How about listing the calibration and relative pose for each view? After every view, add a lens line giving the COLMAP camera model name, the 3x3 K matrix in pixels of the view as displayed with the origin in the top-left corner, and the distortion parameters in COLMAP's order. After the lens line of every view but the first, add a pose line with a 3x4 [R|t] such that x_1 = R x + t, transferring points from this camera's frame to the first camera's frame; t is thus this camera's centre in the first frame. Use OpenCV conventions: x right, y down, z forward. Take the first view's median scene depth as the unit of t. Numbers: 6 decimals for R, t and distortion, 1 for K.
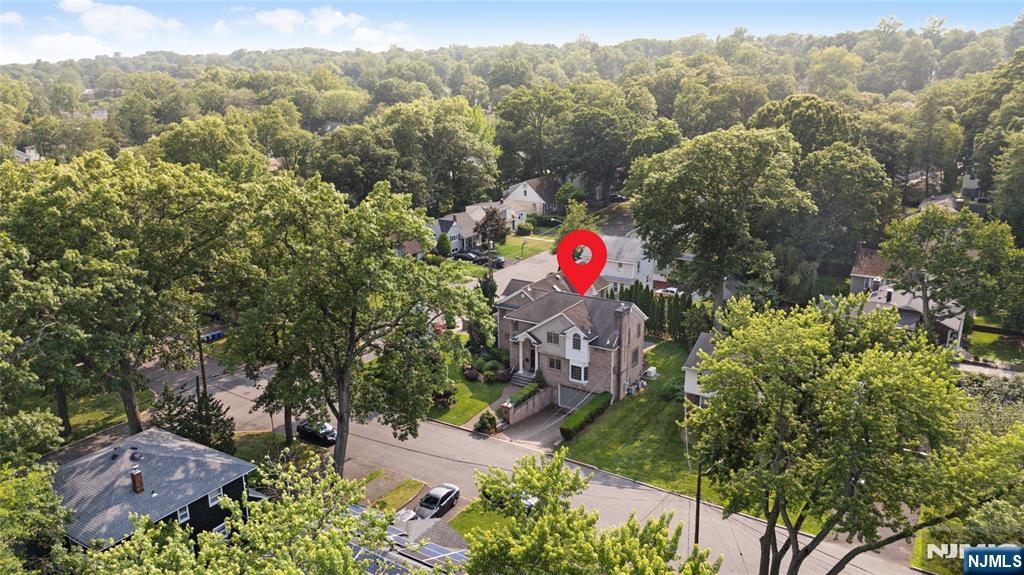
lens RADIAL K [[739.8, 0, 512.8], [0, 739.8, 287.9], [0, 0, 1]] dist [0.065050, -0.000297]
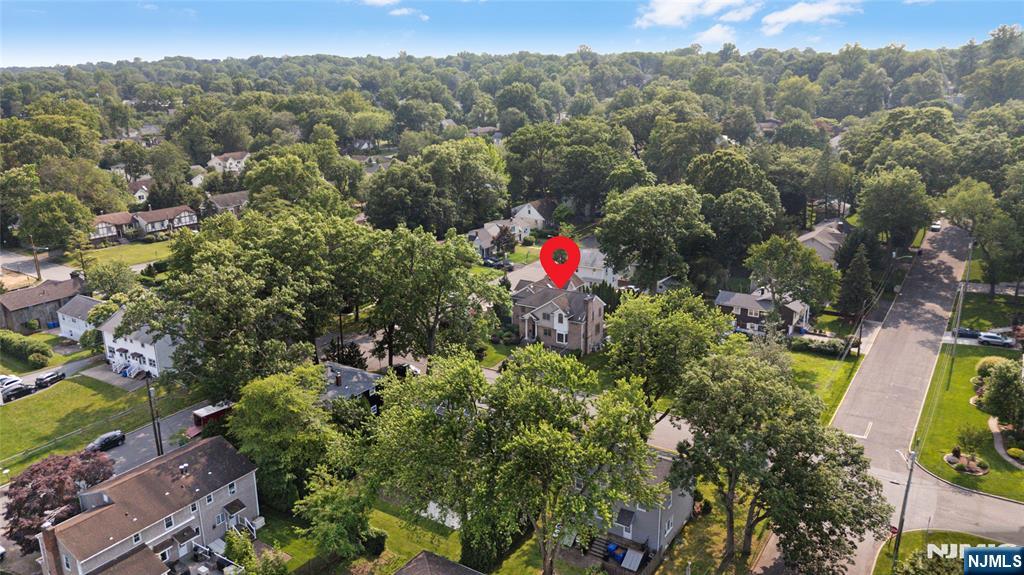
lens RADIAL K [[739.8, 0, 510.6], [0, 739.8, 287.9], [0, 0, 1]] dist [0.065050, -0.000297]
pose [[0.999968, 0.002323, -0.007610, -0.006973], [-0.002293, 0.999990, 0.003951, -0.000736], [0.007619, -0.003933, 0.999963, -0.368623]]
